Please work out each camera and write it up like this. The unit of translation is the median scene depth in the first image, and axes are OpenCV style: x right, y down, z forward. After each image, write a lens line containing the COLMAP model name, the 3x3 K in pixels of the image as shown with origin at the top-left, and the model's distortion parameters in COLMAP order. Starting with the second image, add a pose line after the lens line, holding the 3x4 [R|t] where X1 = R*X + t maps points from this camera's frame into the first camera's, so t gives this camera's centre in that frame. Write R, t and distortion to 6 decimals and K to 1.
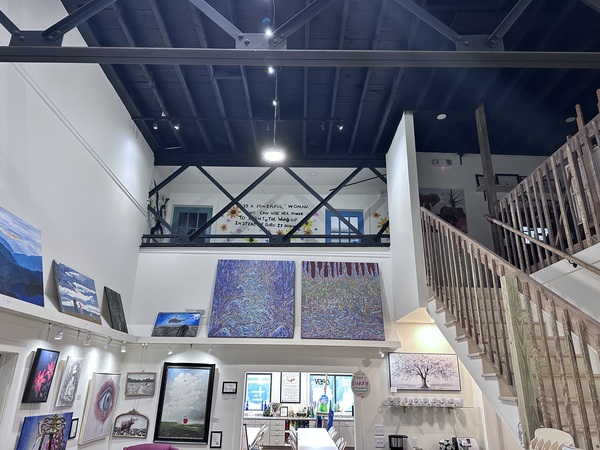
lens RADIAL K [[416.9, 0, 299.9], [0, 416.9, 227.1], [0, 0, 1]] dist [0.065598, -0.074192]
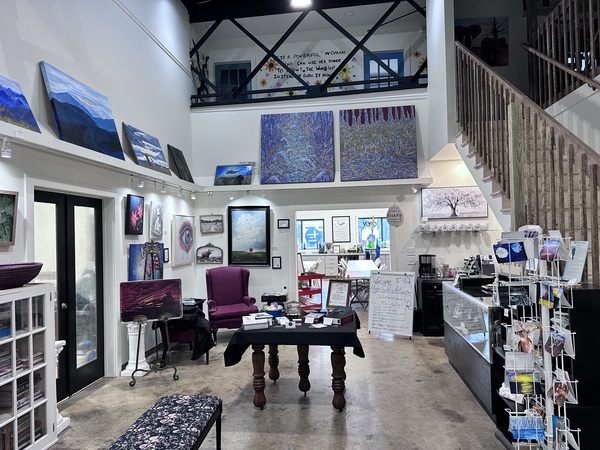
lens RADIAL K [[416.9, 0, 301.7], [0, 416.9, 228.6], [0, 0, 1]] dist [0.065598, -0.074192]
pose [[0.990634, -0.042348, -0.129808, 0.035960], [0.083493, 0.940111, 0.330484, 0.006733], [0.108039, -0.338227, 0.934842, -0.101547]]
